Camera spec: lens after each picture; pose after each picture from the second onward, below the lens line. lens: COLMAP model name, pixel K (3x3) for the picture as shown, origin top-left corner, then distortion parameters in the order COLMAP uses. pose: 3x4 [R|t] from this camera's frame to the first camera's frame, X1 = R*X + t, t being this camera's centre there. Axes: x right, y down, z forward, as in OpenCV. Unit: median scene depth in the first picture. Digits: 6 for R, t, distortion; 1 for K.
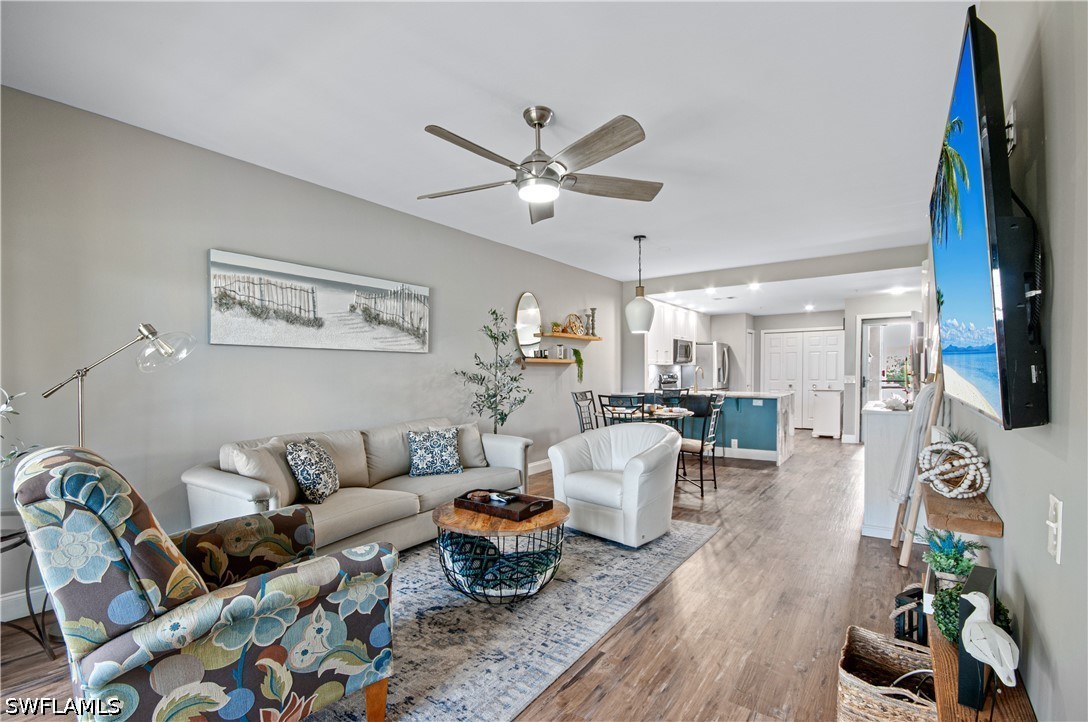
lens RADIAL K [[499.9, 0, 544.7], [0, 499.9, 370.0], [0, 0, 1]] dist [-0.003518, -0.000759]
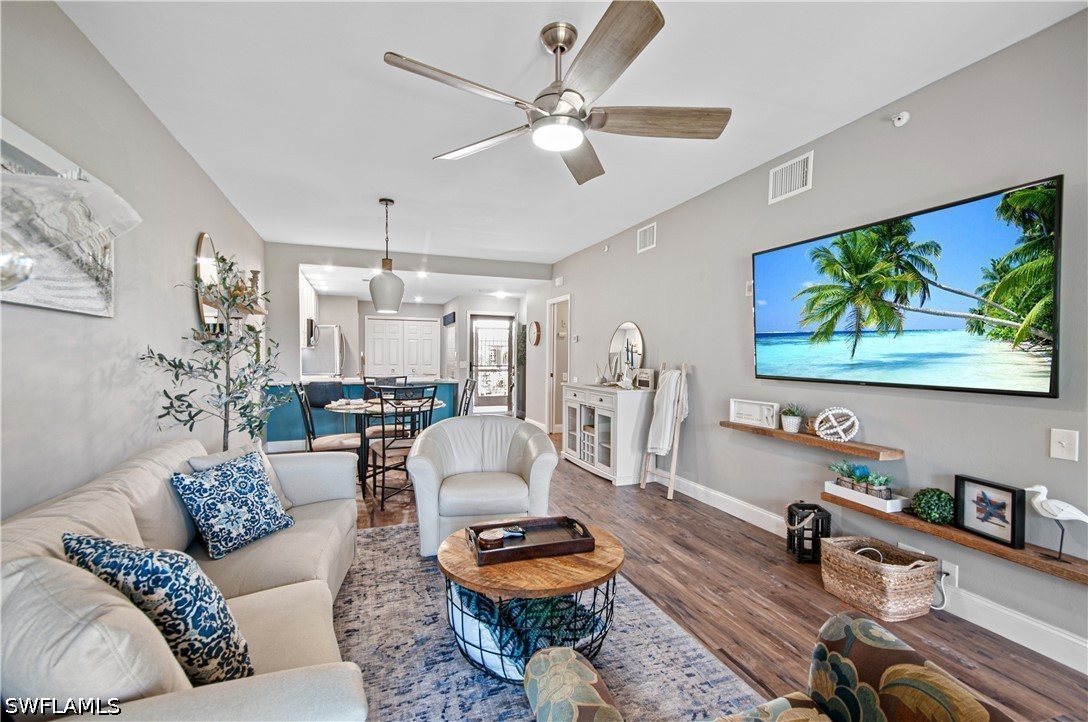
lens RADIAL K [[482.7, 0, 544.0], [0, 482.7, 361.0], [0, 0, 1]] dist [0.023951, 0.000016]
pose [[0.554272, 0.004559, 0.832323, -0.450897], [-0.017526, 0.999827, 0.006194, -0.000900], [-0.832151, -0.018021, 0.554256, 0.392914]]
